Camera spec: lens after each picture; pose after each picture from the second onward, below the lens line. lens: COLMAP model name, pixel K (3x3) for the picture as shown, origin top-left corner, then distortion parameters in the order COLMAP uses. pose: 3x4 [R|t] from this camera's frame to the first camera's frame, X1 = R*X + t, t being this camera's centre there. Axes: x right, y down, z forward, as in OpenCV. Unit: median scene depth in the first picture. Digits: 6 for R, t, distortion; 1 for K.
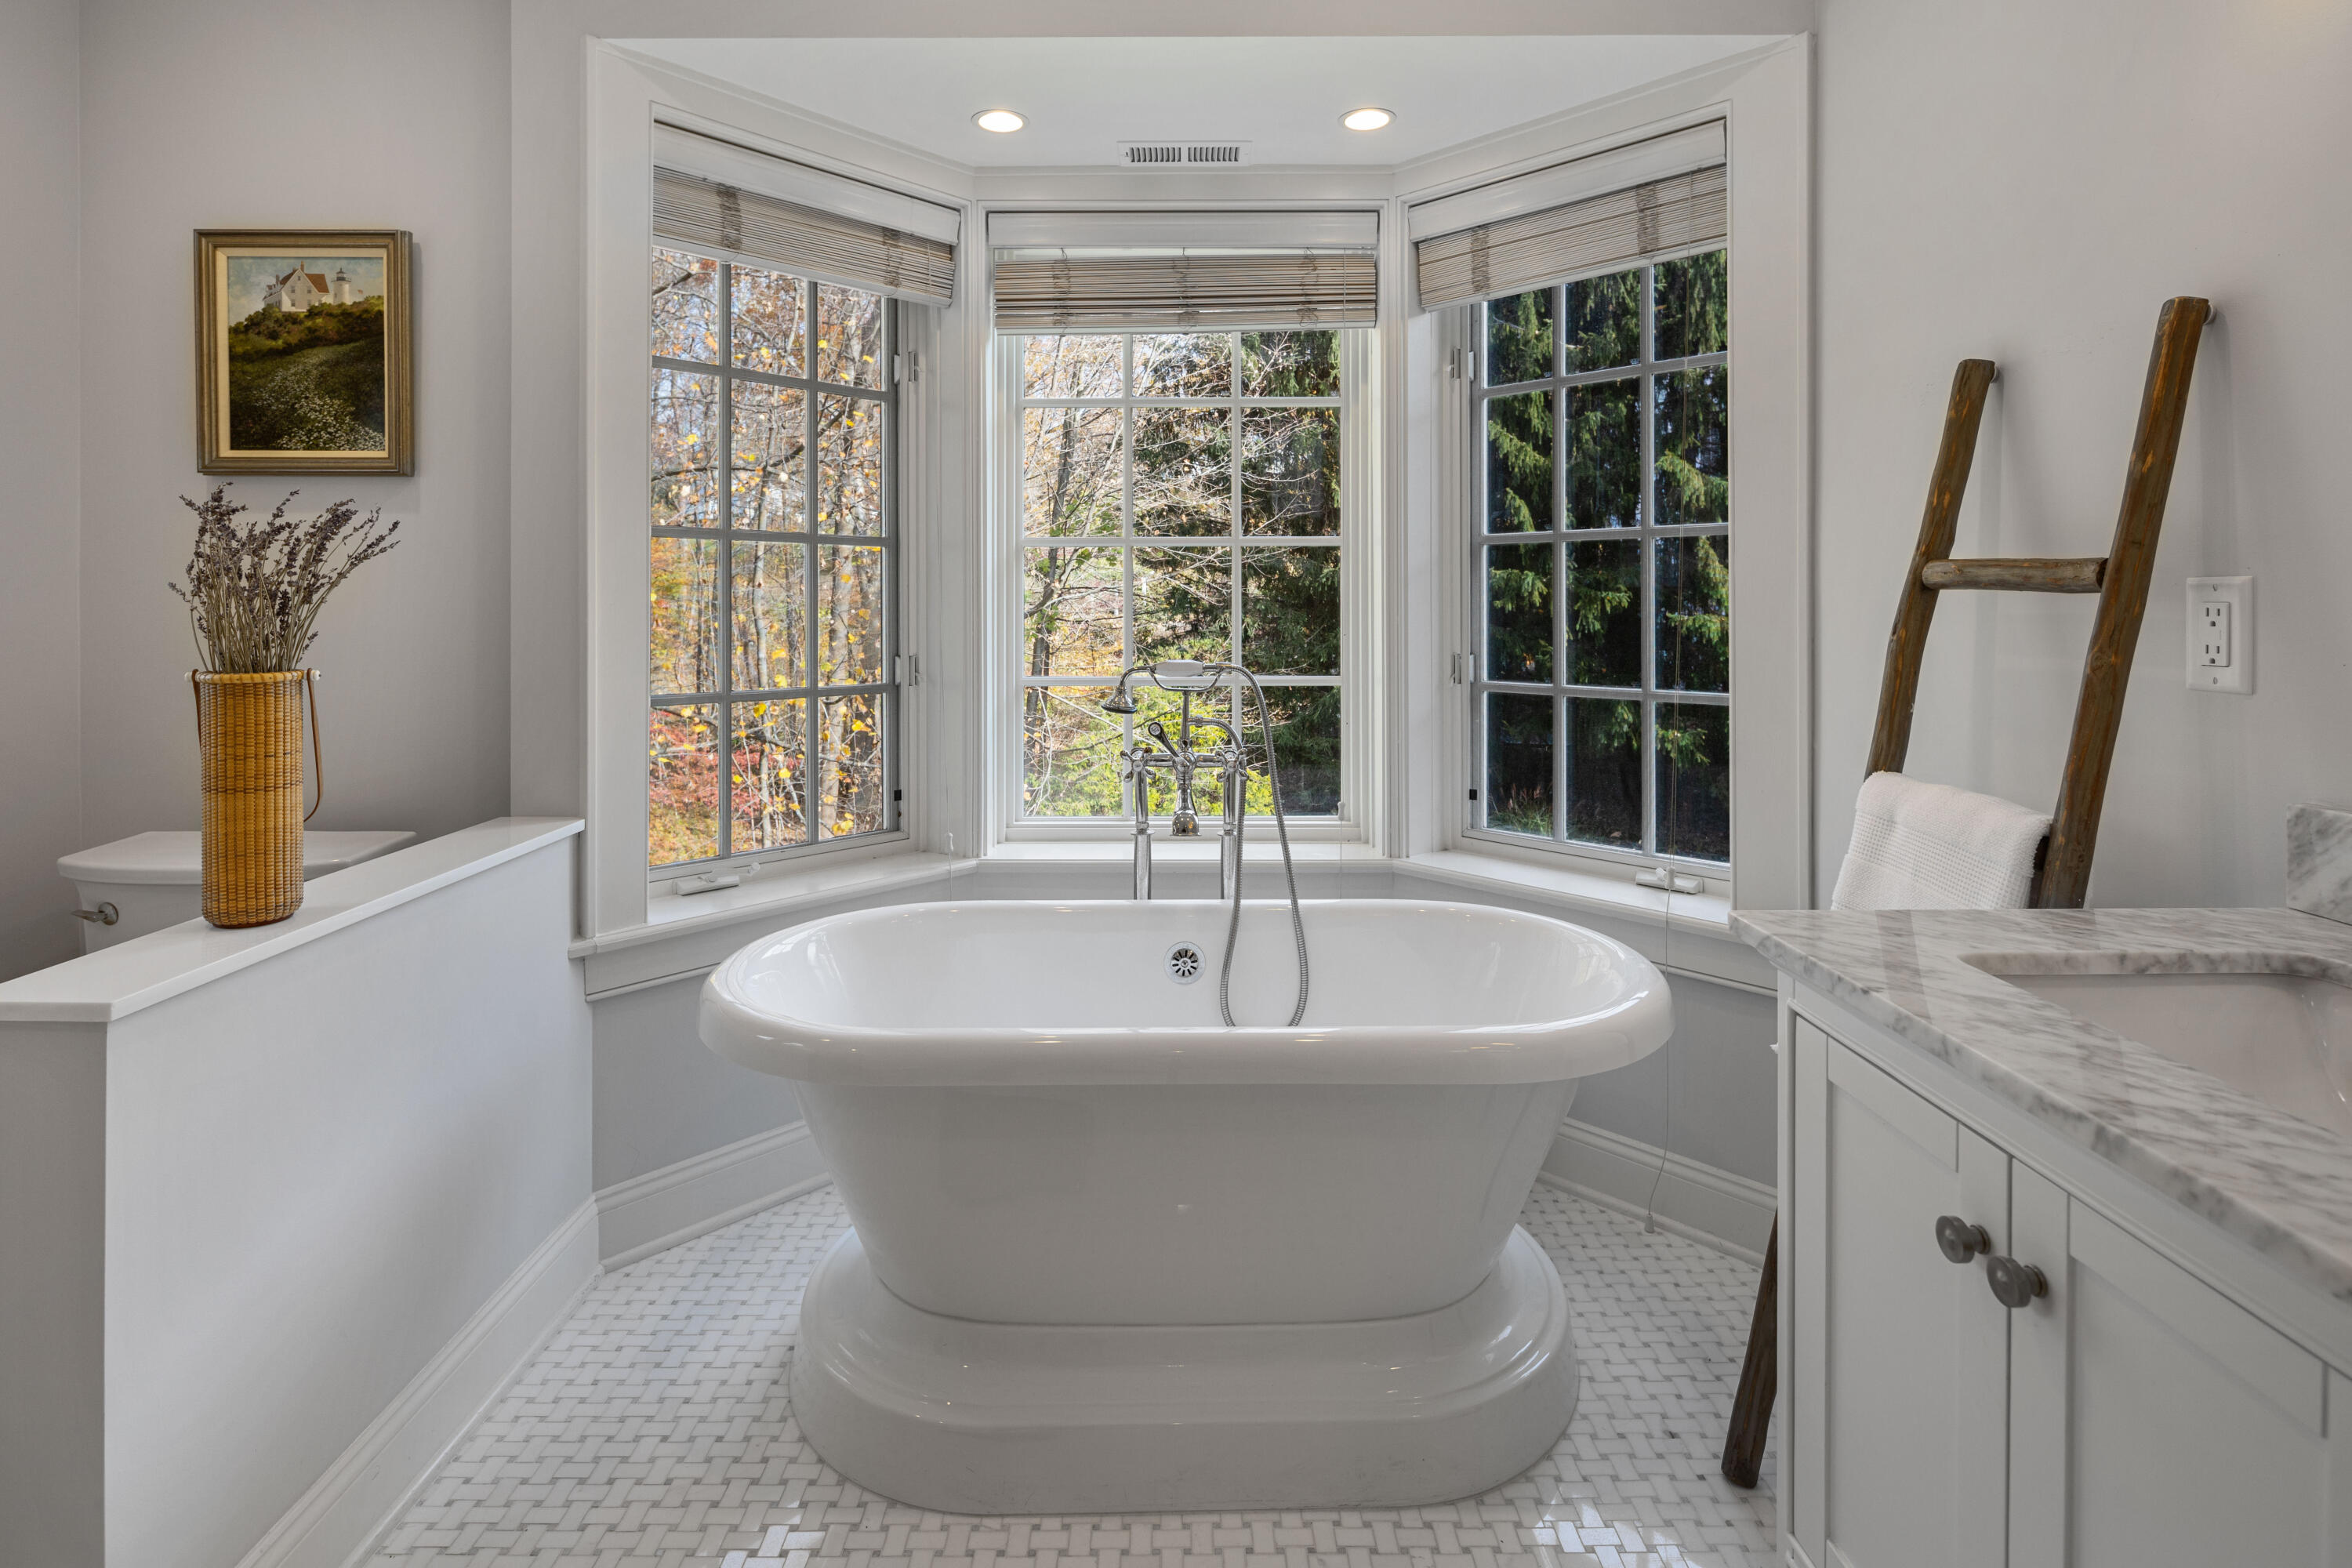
lens RADIAL K [[1196.6, 0, 1174.4], [0, 1196.6, 704.1], [0, 0, 1]] dist [0.003255, -0.000469]
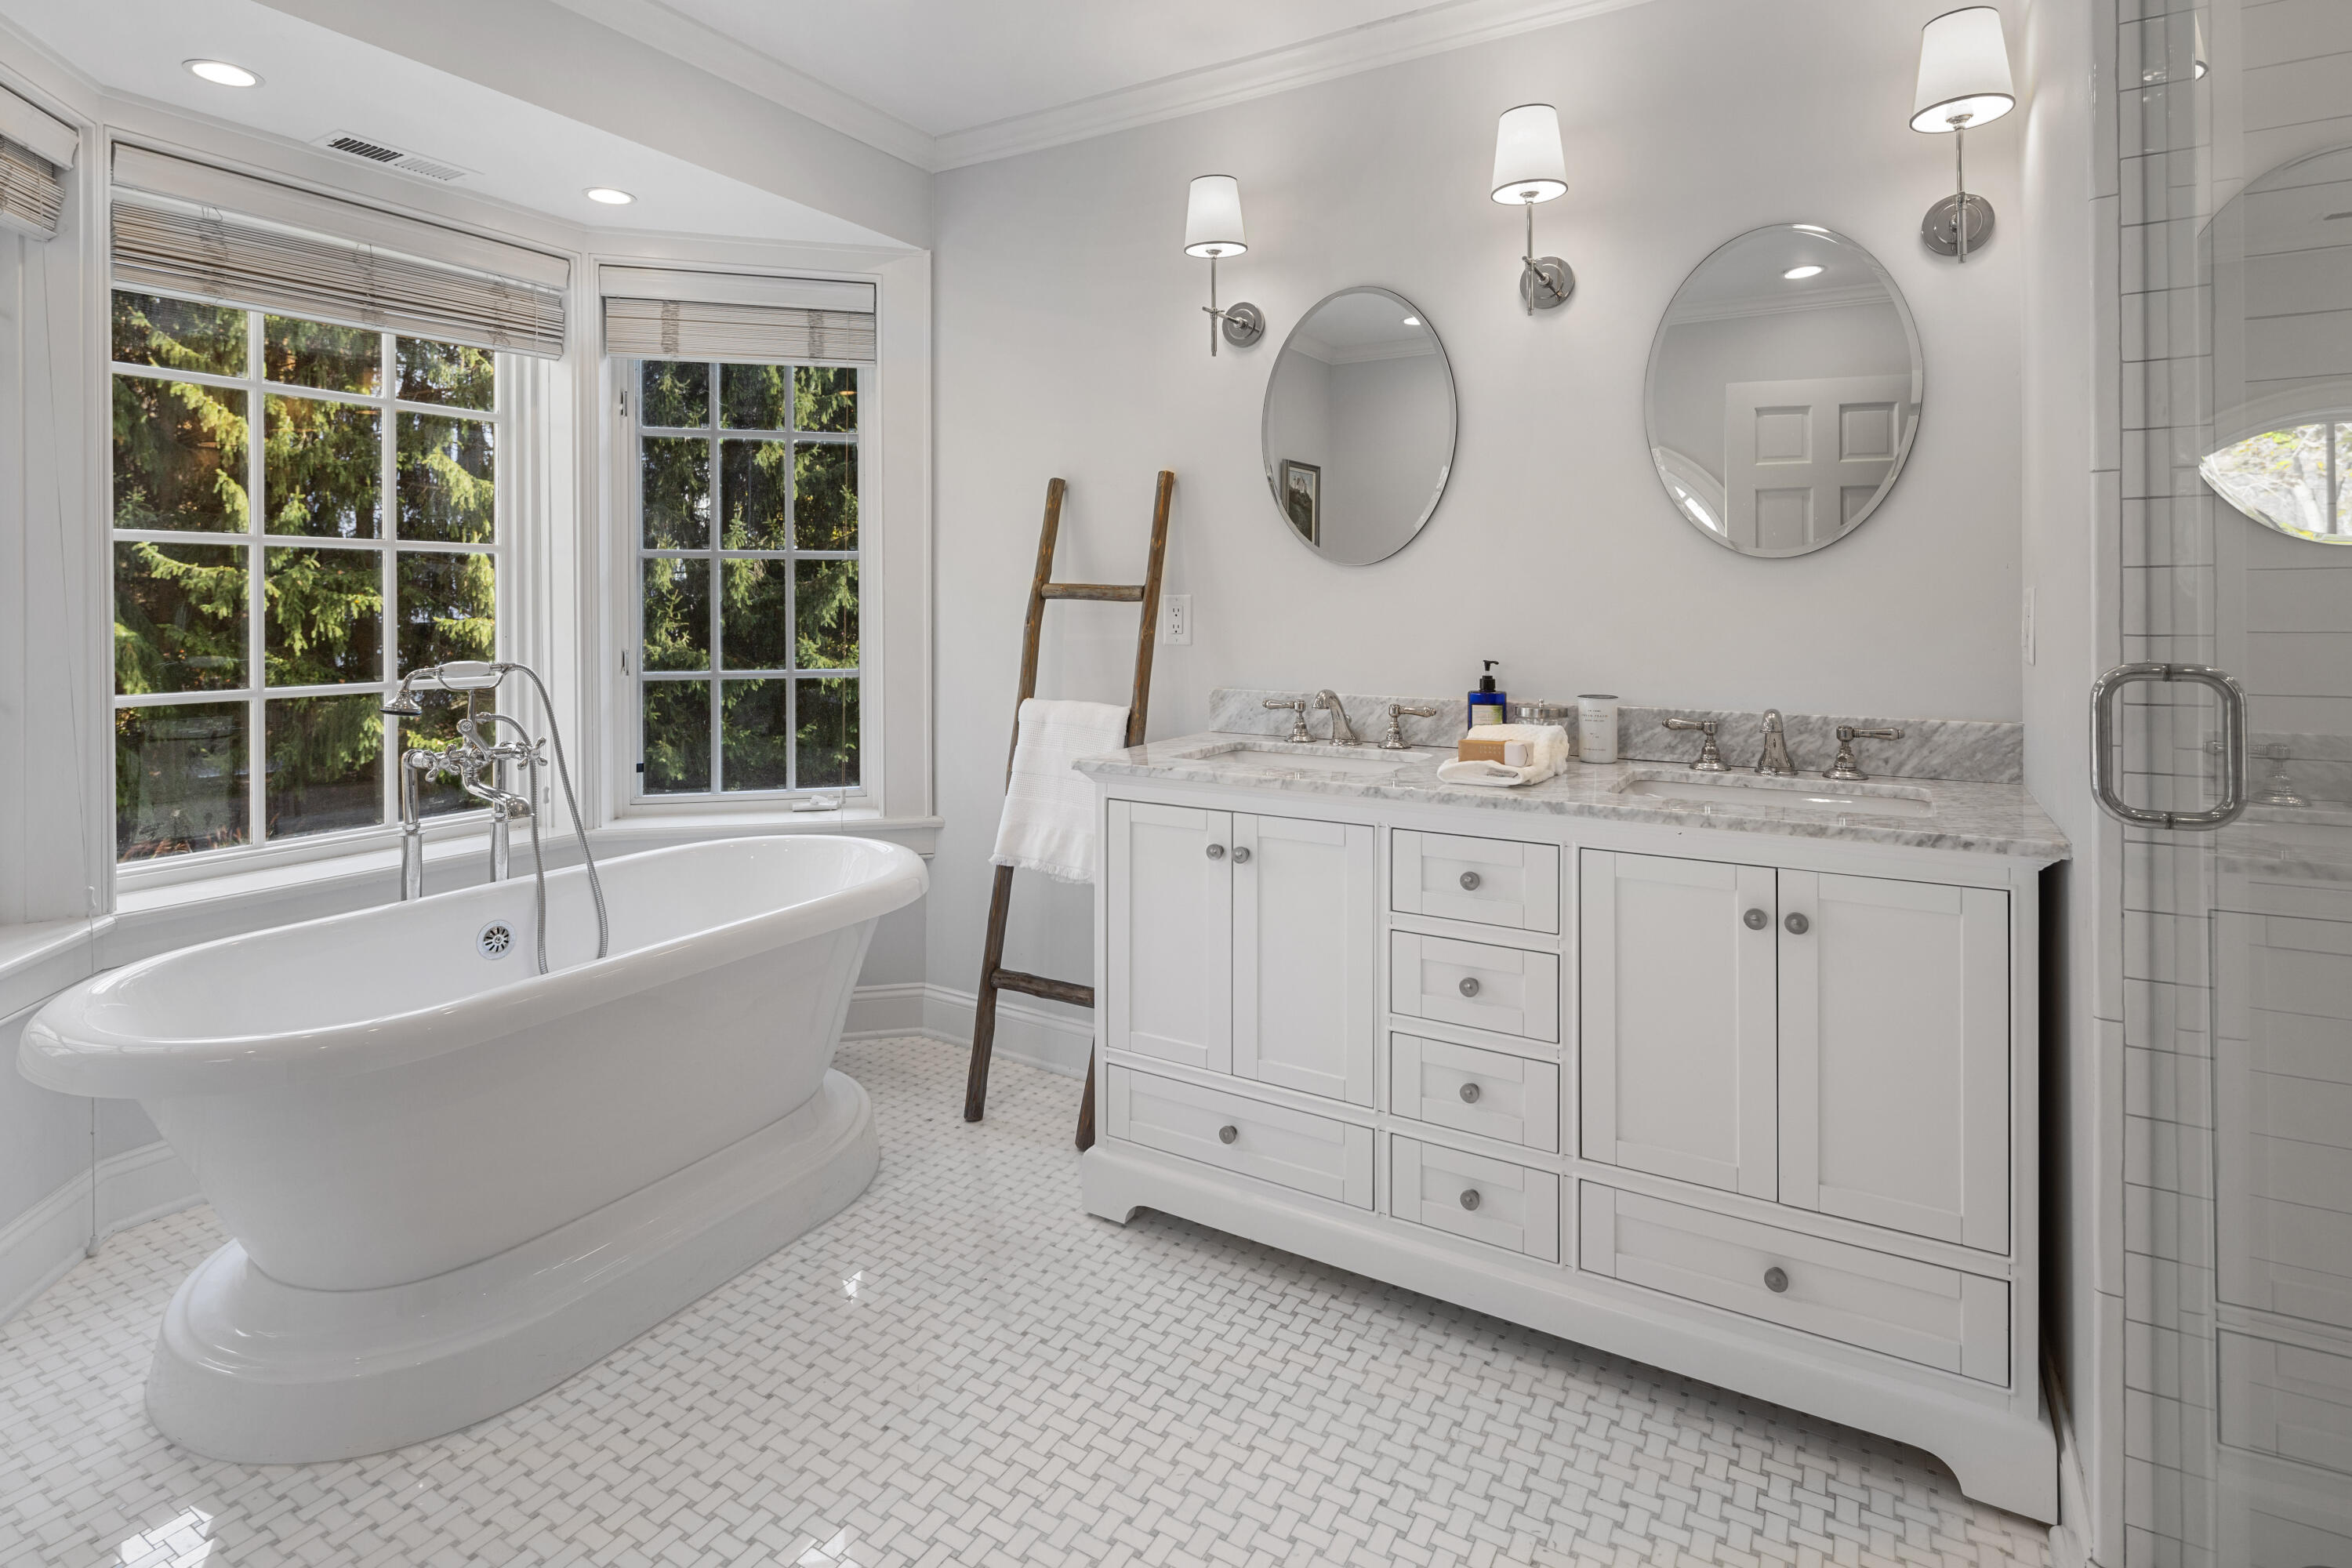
lens RADIAL K [[1157.3, 0, 1175.4], [0, 1157.3, 859.0], [0, 0, 1]] dist [0.008981, 0.000847]
pose [[0.513709, -0.186189, 0.837518, -0.588789], [0.075813, 0.982201, 0.171853, 0.006044], [-0.854608, -0.024788, 0.518681, -0.095488]]
